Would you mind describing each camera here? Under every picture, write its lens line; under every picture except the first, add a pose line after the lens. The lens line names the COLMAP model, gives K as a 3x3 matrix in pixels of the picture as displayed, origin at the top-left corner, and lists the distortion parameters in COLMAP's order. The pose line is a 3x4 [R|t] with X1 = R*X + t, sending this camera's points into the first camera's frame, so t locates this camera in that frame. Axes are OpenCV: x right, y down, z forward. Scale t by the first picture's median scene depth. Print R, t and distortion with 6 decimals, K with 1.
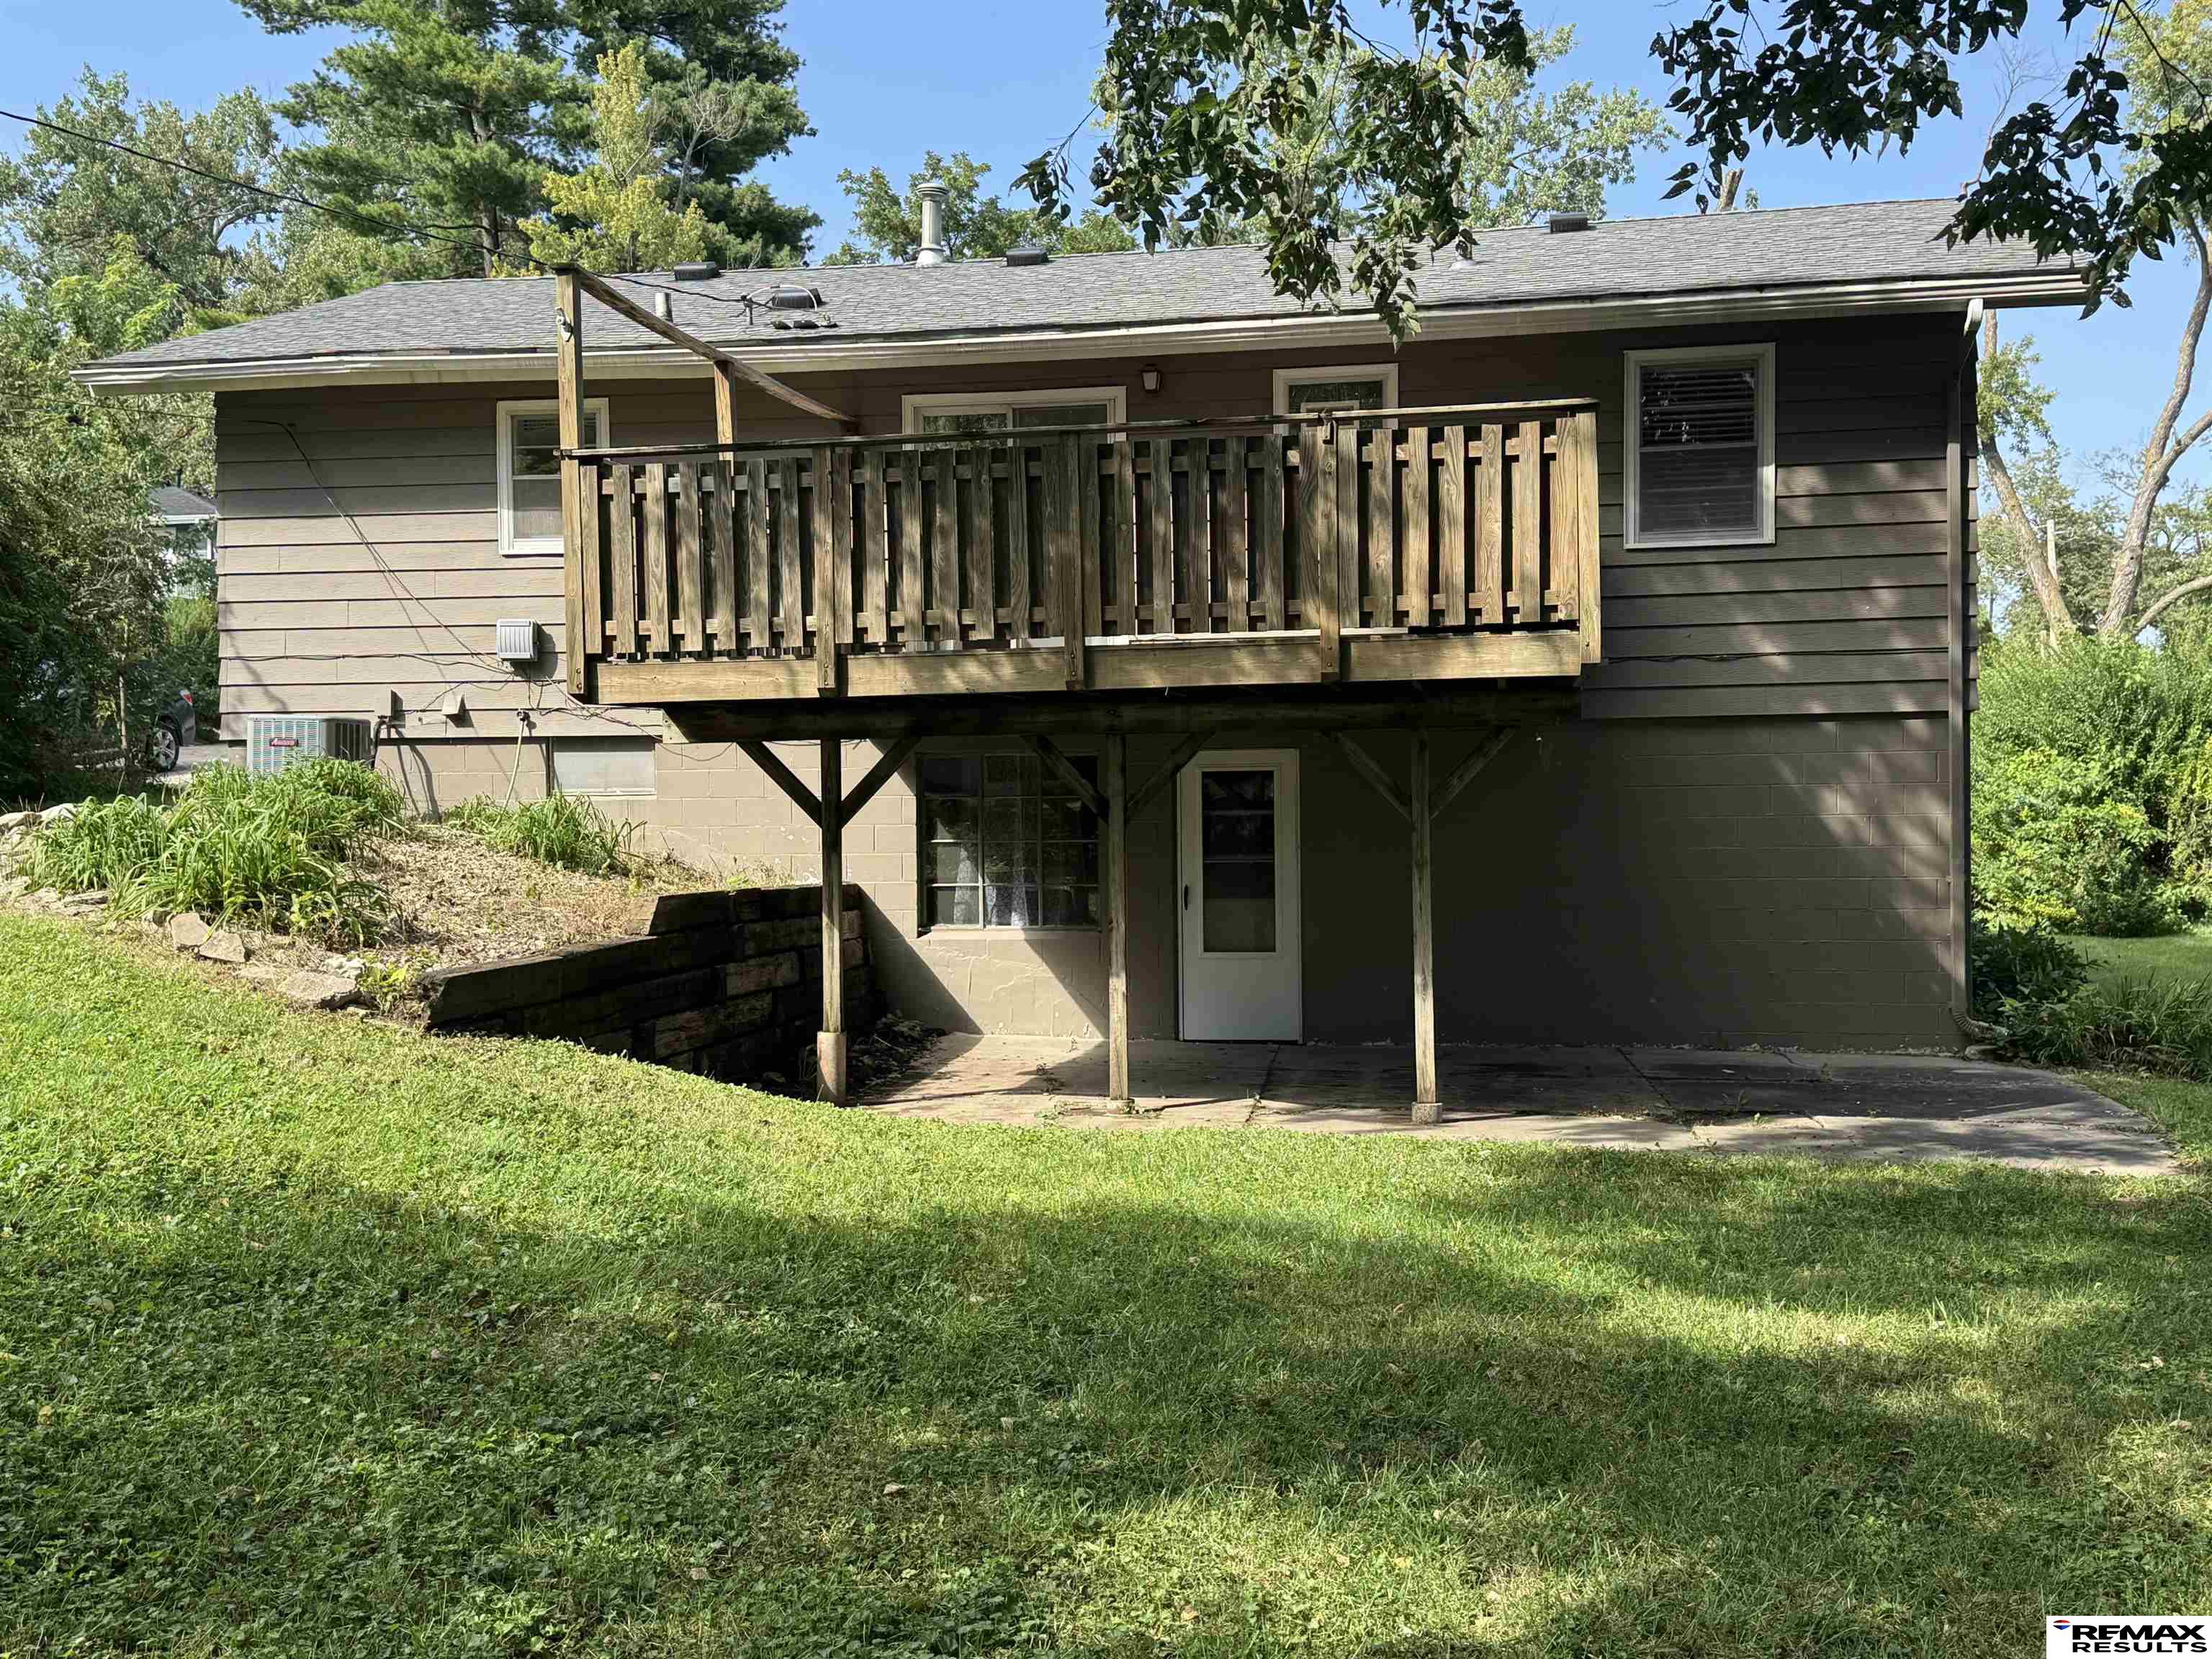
lens RADIAL K [[2279.4, 0, 1099.0], [0, 2279.4, 852.9], [0, 0, 1]] dist [0.091895, 0.000000]
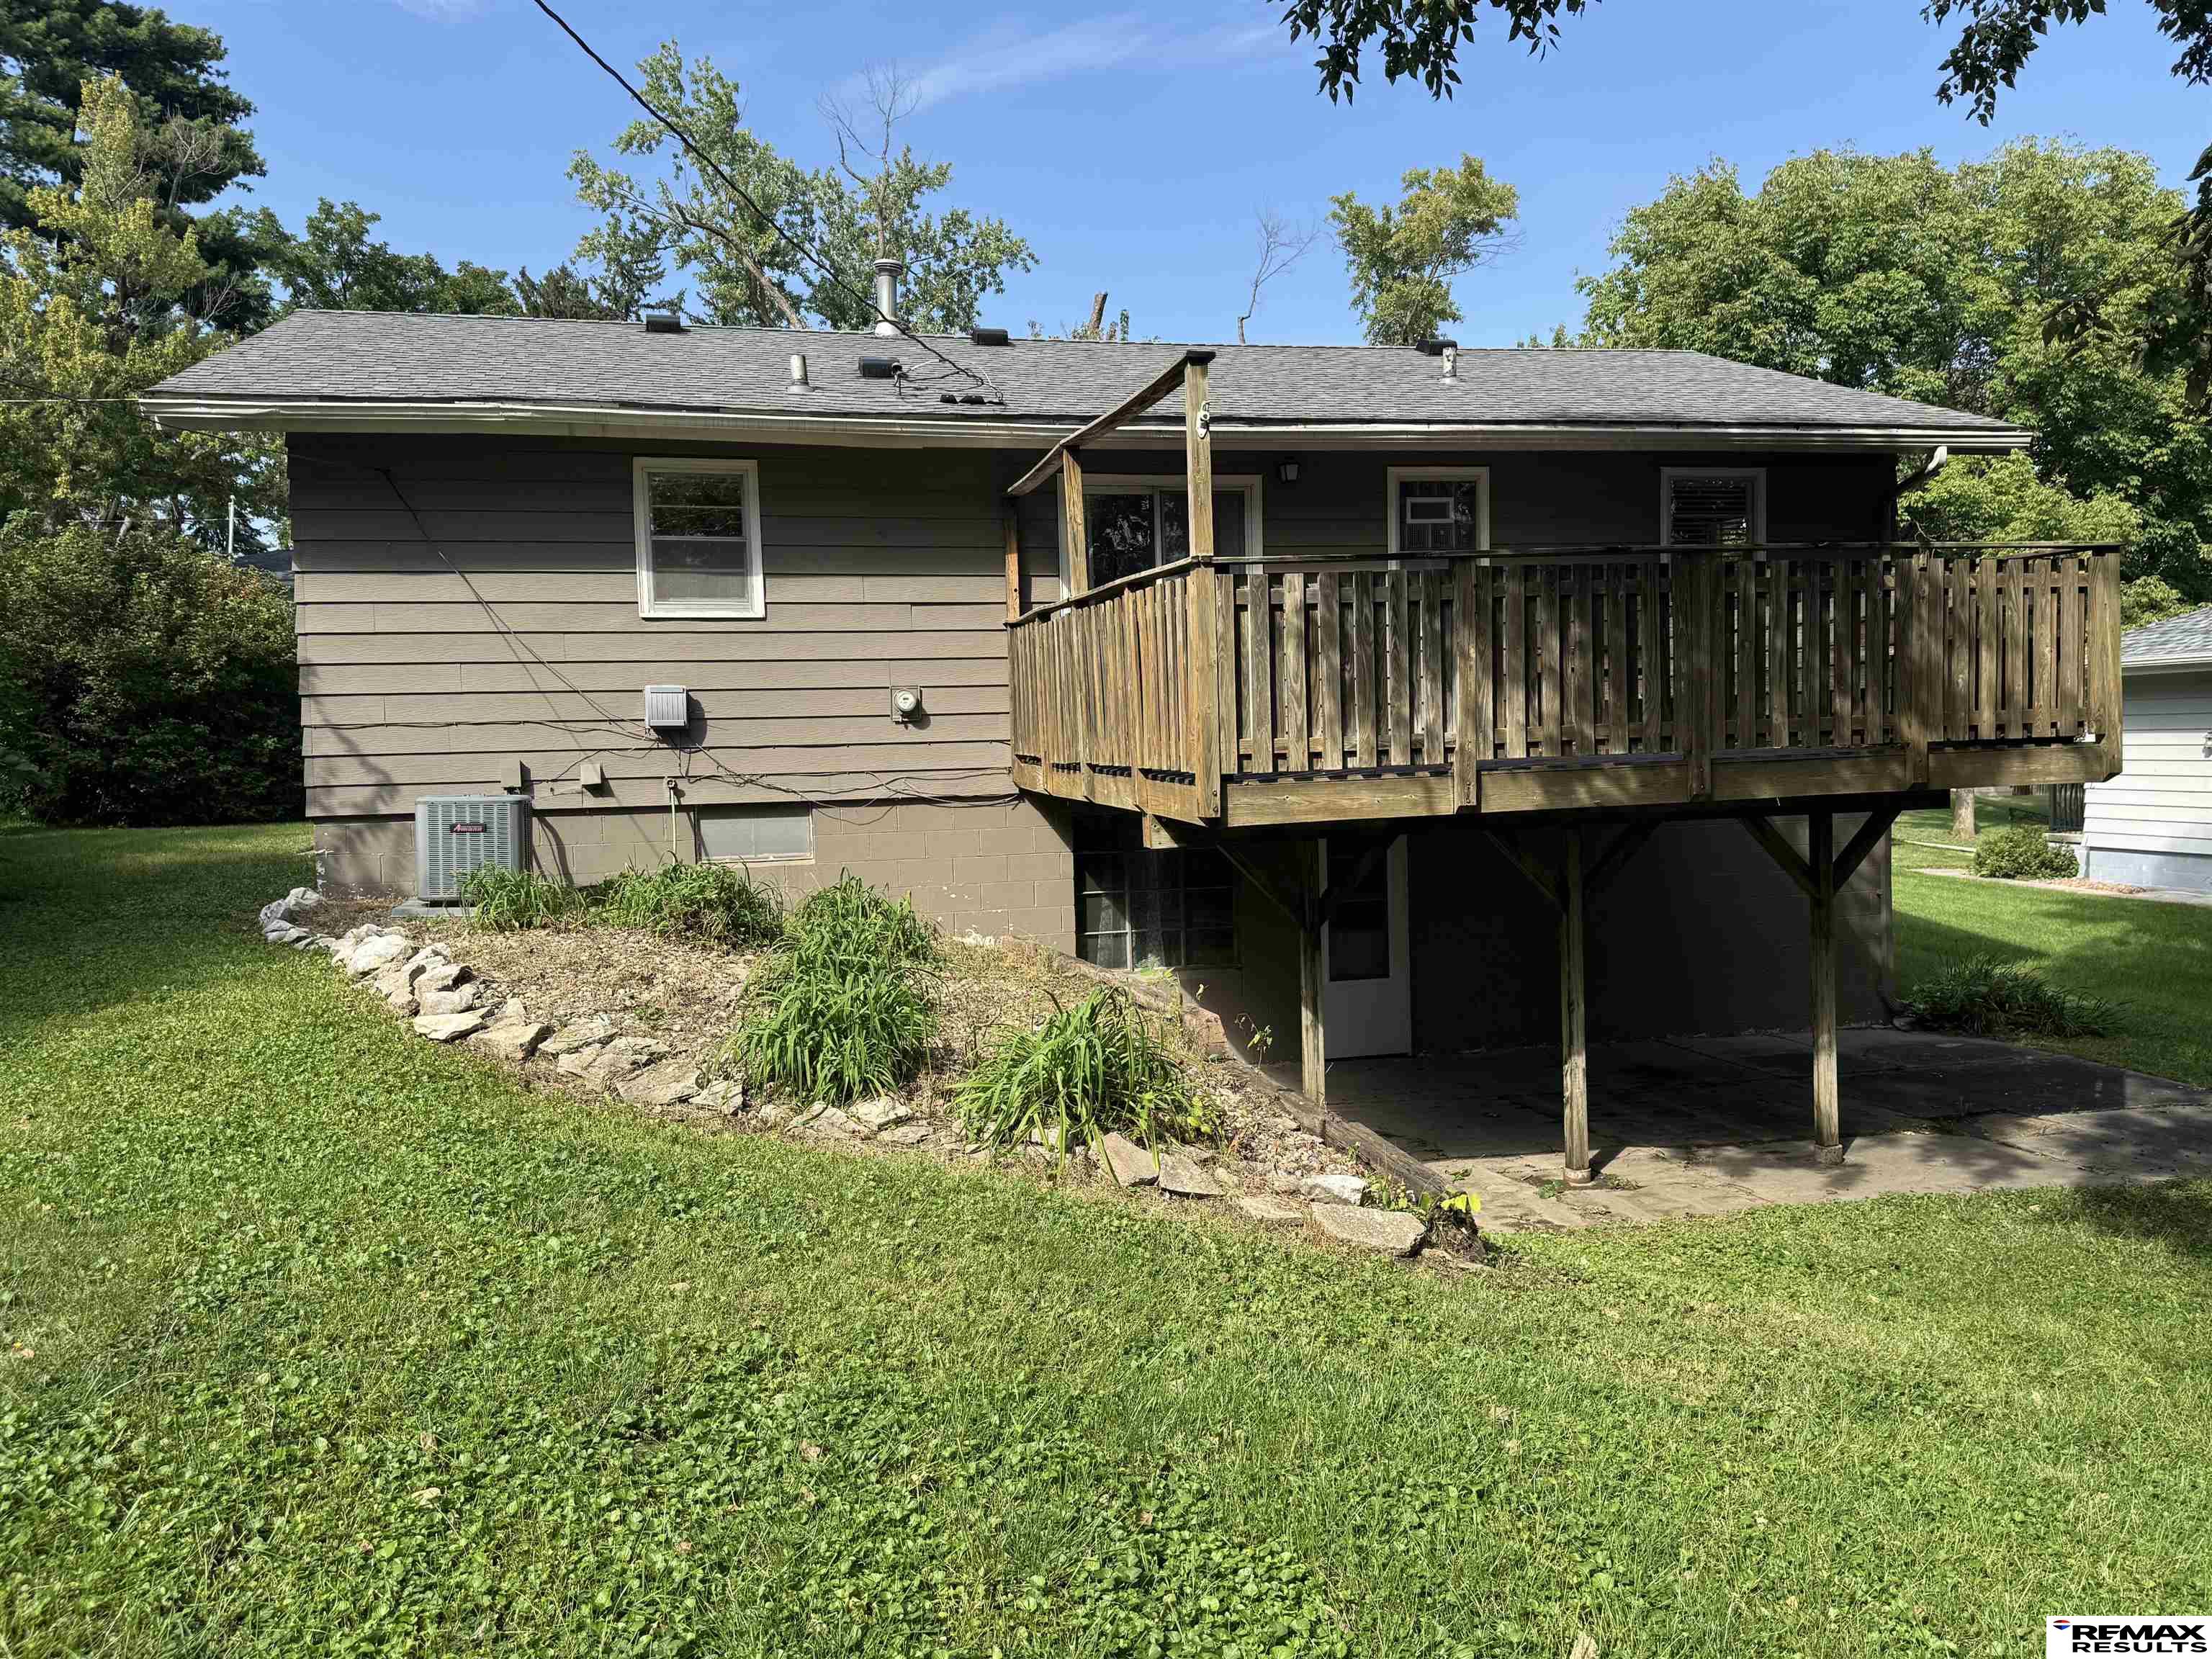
lens RADIAL K [[1697.4, 0, 1101.9], [0, 1697.4, 841.2], [0, 0, 1]] dist [0.061584, -0.059388]
pose [[0.916660, -0.039337, 0.397728, -0.384270], [0.024669, 0.998816, 0.041931, -0.063382], [-0.398906, -0.028625, 0.916545, 0.272099]]
